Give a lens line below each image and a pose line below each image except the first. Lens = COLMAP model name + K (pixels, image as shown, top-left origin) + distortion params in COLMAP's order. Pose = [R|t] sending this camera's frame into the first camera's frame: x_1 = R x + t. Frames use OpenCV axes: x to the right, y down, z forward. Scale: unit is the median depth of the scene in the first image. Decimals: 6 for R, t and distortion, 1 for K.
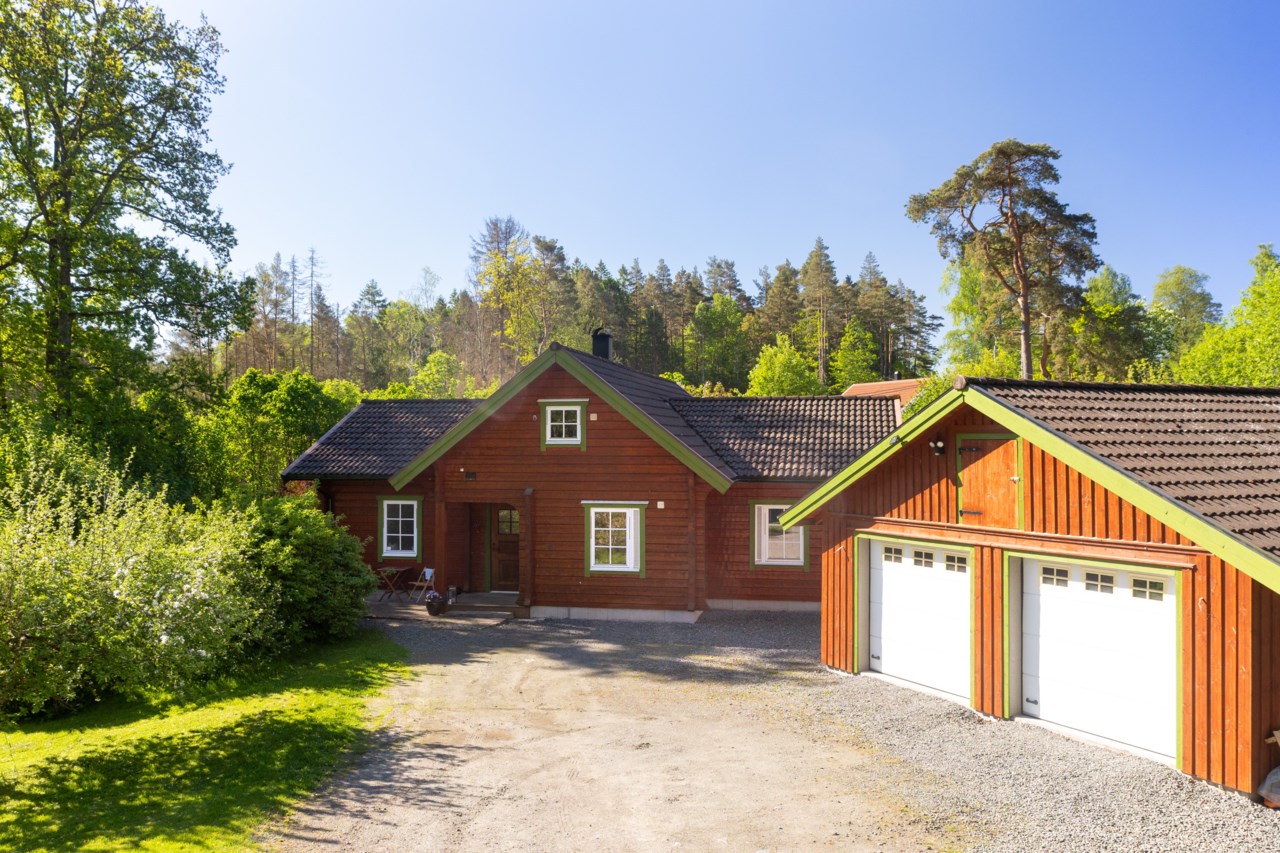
lens RADIAL K [[1108.2, 0, 639.5], [0, 1108.2, 420.2], [0, 0, 1]] dist [-0.007222, -0.007407]
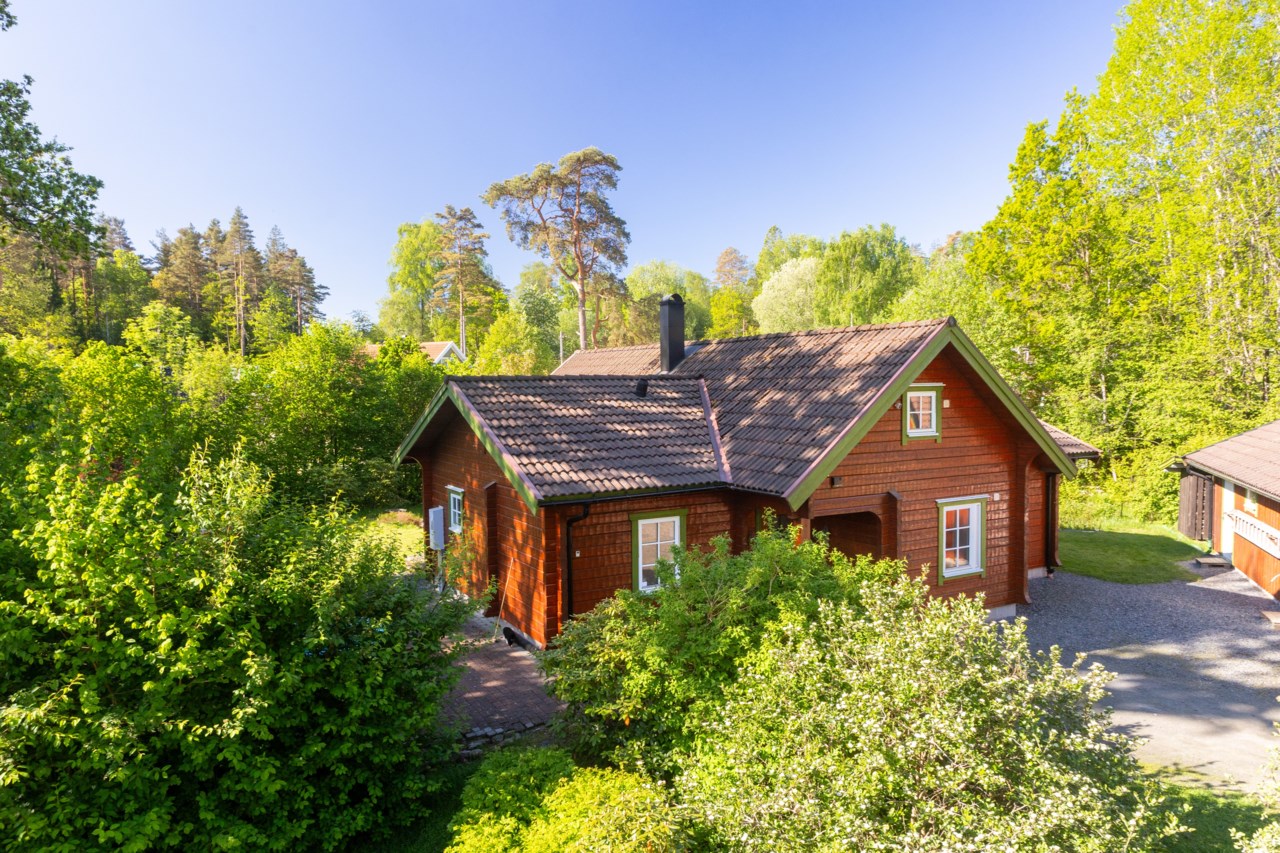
lens RADIAL K [[862.0, 0, 636.0], [0, 862.0, 421.8], [0, 0, 1]] dist [-0.014472, 0.007979]
pose [[0.755907, -0.037080, 0.653629, -0.374558], [-0.001904, 0.998266, 0.058832, -0.015730], [-0.654677, -0.045716, 0.754525, 0.357765]]
